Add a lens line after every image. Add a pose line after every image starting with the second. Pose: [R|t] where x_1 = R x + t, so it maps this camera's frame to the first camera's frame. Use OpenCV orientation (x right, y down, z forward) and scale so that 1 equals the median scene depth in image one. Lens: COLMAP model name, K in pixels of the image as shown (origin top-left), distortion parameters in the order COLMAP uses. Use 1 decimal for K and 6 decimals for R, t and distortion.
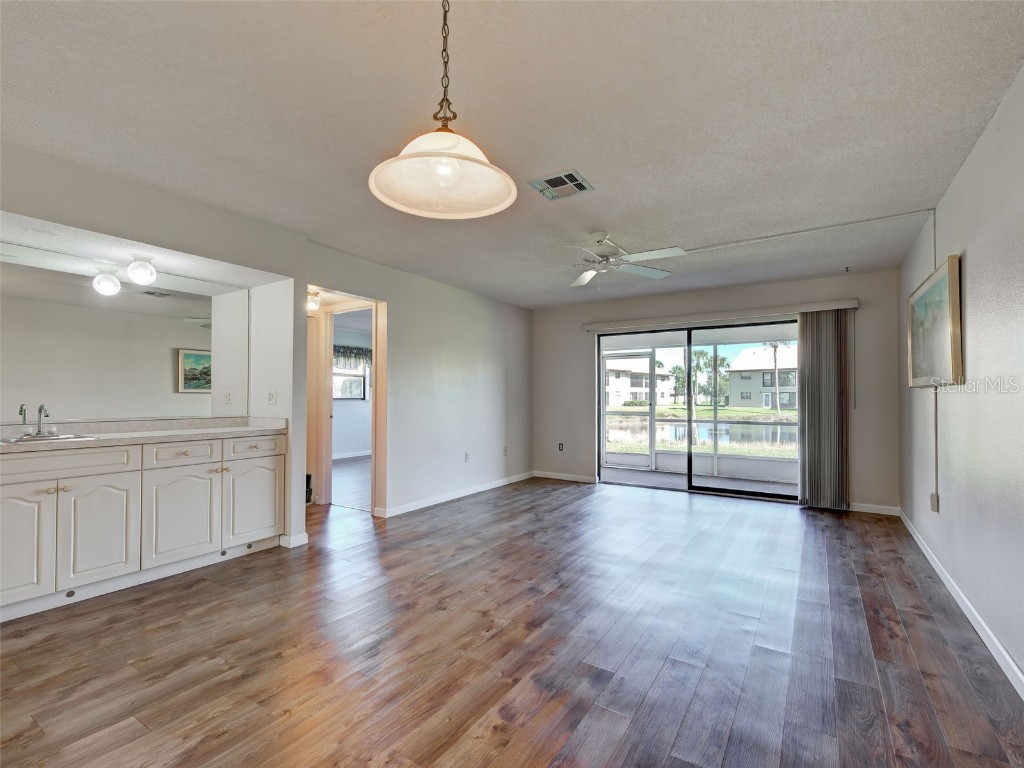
lens RADIAL K [[469.9, 0, 513.3], [0, 469.9, 392.3], [0, 0, 1]] dist [0.013483, -0.004484]
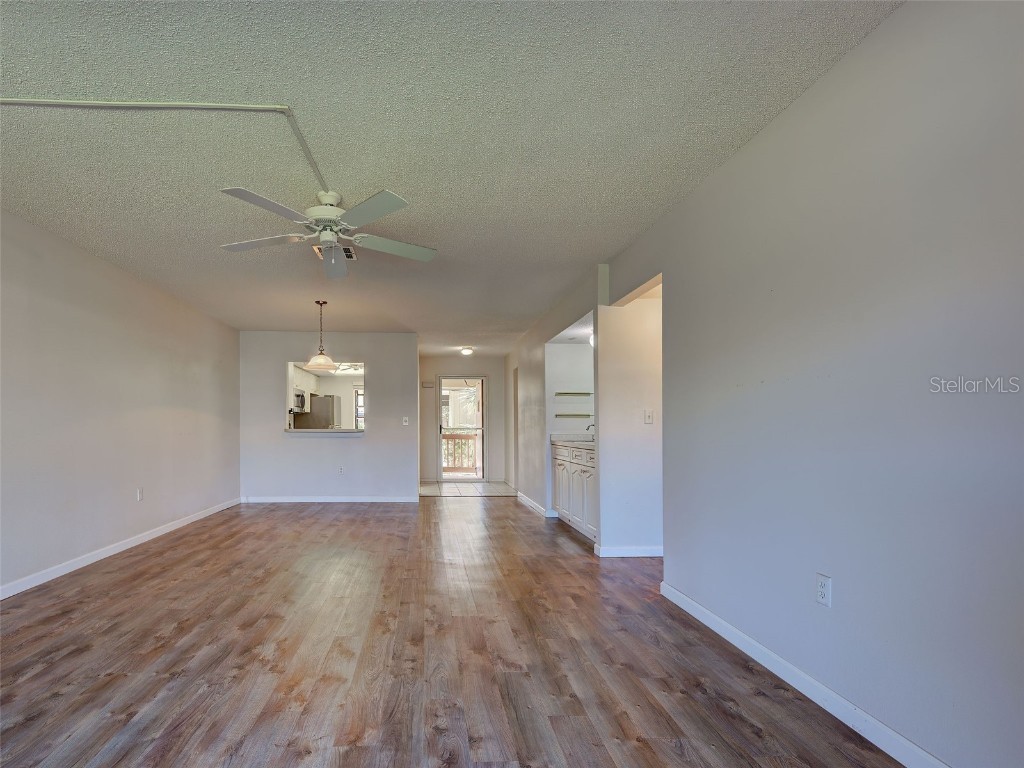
lens RADIAL K [[489.3, 0, 435.4], [0, 489.3, 430.9], [0, 0, 1]] dist [0.009345, -0.001564]
pose [[-0.828665, 0.002194, -0.559740, 0.572437], [0.003492, 0.999993, -0.001251, 0.050274], [0.559733, -0.002991, -0.828667, 2.064235]]
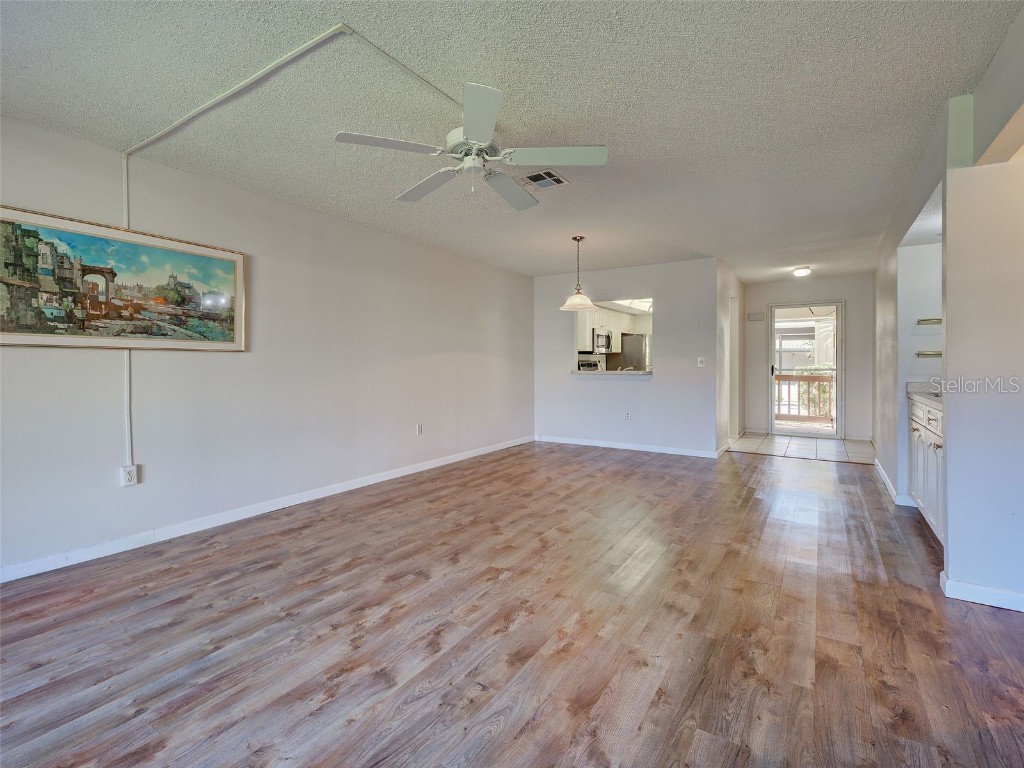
lens RADIAL K [[469.9, 0, 508.6], [0, 469.9, 370.8], [0, 0, 1]] dist [0.013483, -0.004484]
pose [[-0.999955, 0.000341, 0.009519, 0.156928], [0.000384, 0.999990, 0.004458, 0.026785], [-0.009518, 0.004462, -0.999945, 1.976222]]
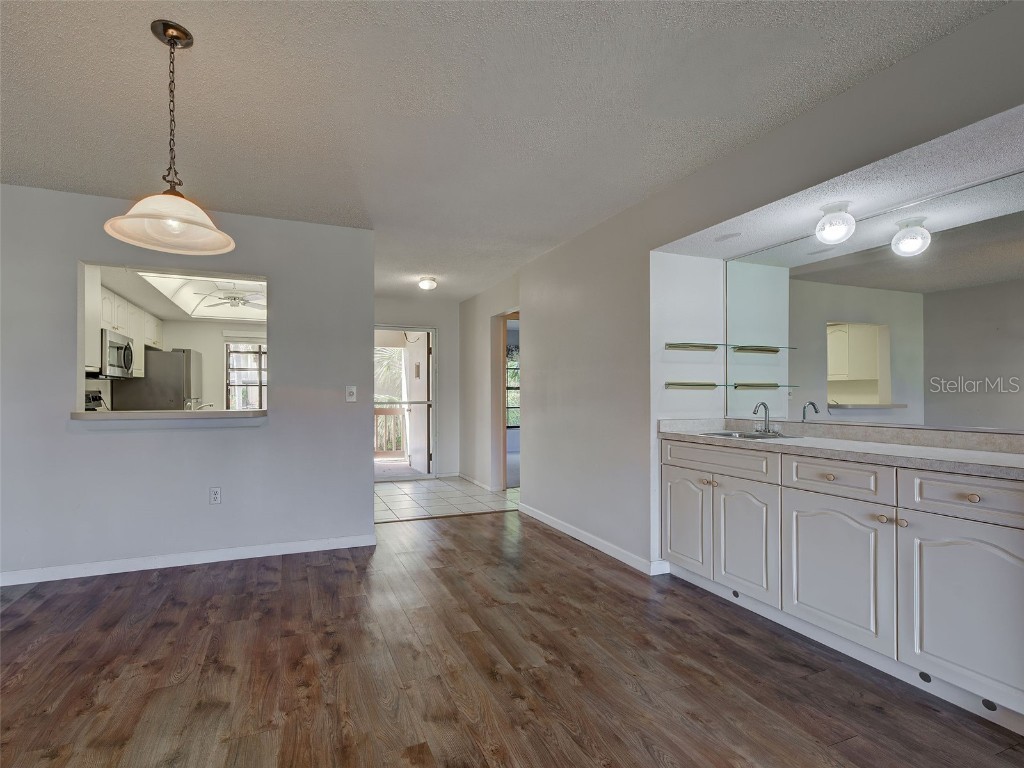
lens RADIAL K [[469.9, 0, 452.7], [0, 469.9, 394.7], [0, 0, 1]] dist [0.013483, -0.004484]
pose [[-0.609548, -0.002168, -0.792746, 0.173463], [0.007576, 0.999935, -0.008560, 0.014411], [0.792713, -0.011223, -0.609492, 0.993322]]
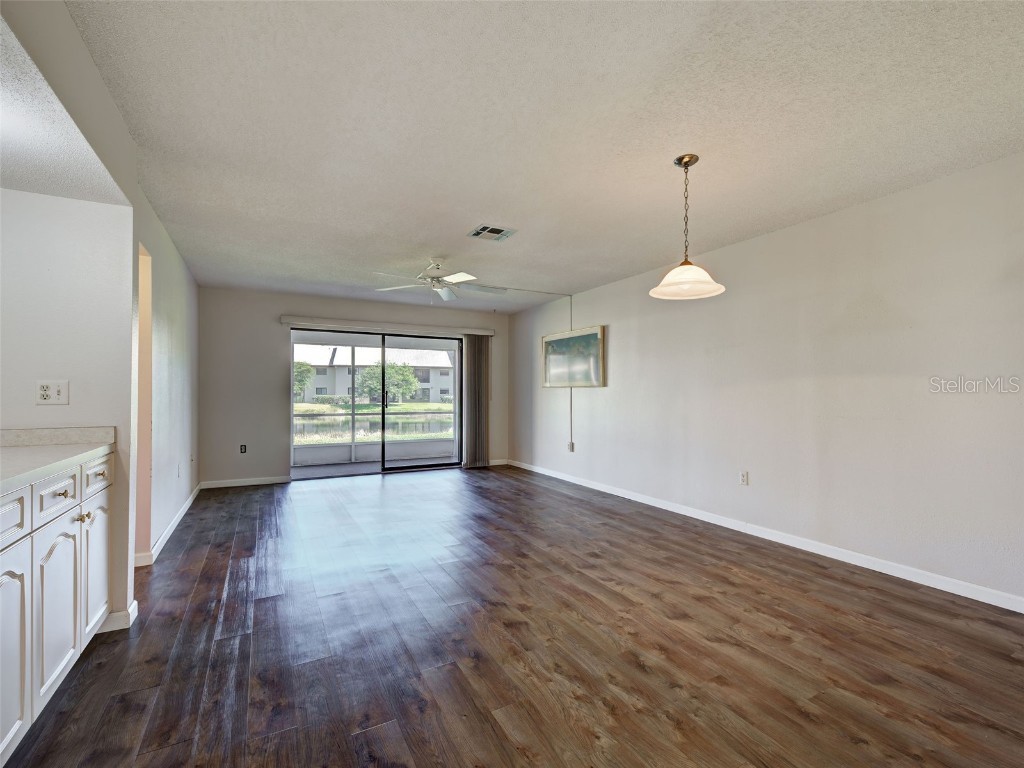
lens RADIAL K [[469.9, 0, 525.6], [0, 469.9, 390.8], [0, 0, 1]] dist [0.013483, -0.004484]
pose [[0.470045, 0.002669, 0.882639, -0.933657], [-0.008776, 0.999960, 0.001650, 0.001015], [-0.882599, -0.008521, 0.470049, 0.266477]]
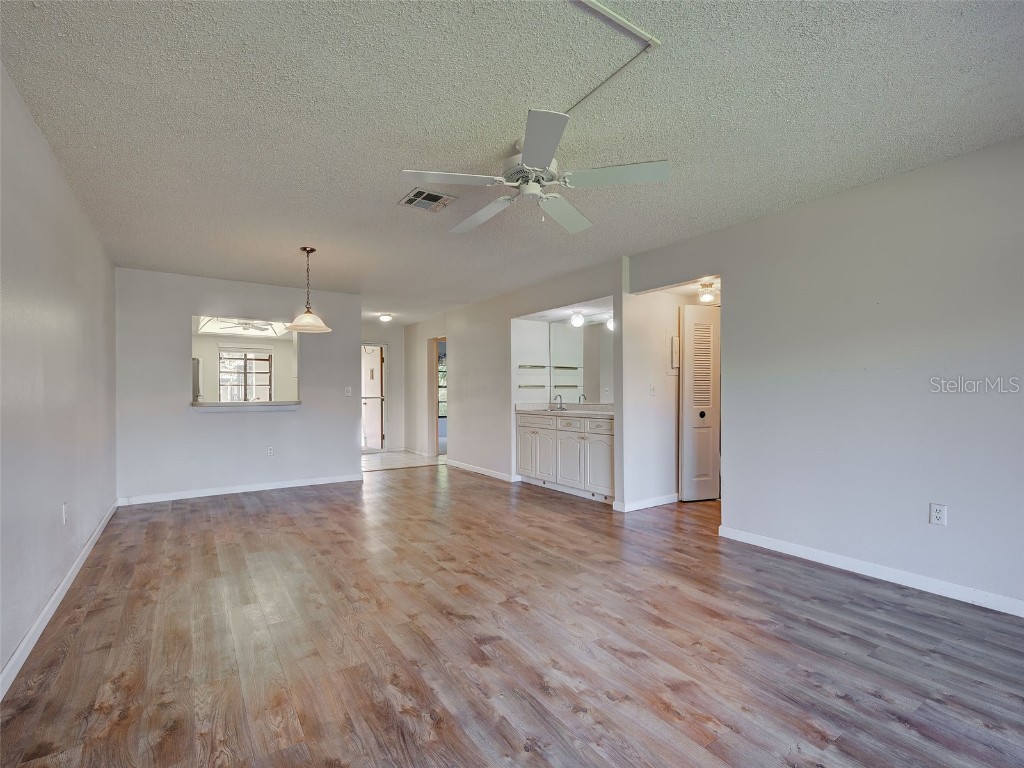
lens RADIAL K [[469.9, 0, 483.9], [0, 469.9, 392.9], [0, 0, 1]] dist [0.013483, -0.004484]
pose [[-0.425664, 0.002073, -0.904879, 0.958276], [0.012507, 0.999915, -0.003593, 0.021548], [0.904795, -0.012847, -0.425654, 1.450386]]
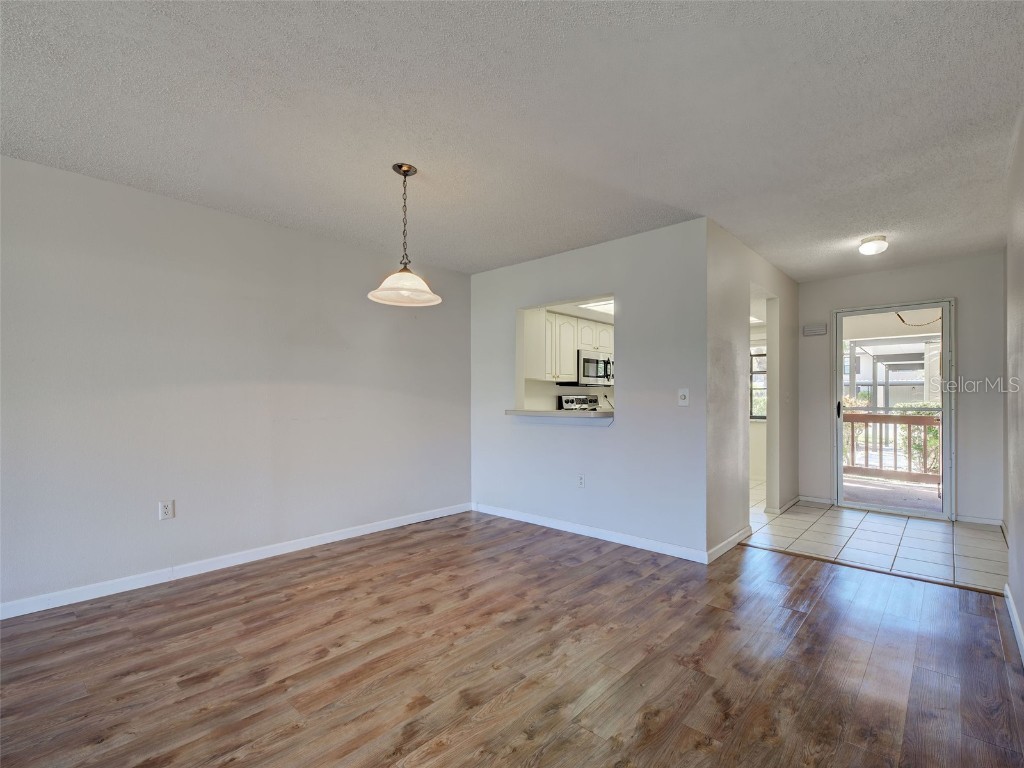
lens RADIAL K [[469.9, 0, 562.5], [0, 469.9, 403.1], [0, 0, 1]] dist [0.013483, -0.004484]
pose [[-0.993375, -0.002721, 0.114889, -0.441316], [-0.002576, 0.999996, 0.001412, 0.012156], [-0.114892, 0.001107, -0.993377, 1.219553]]
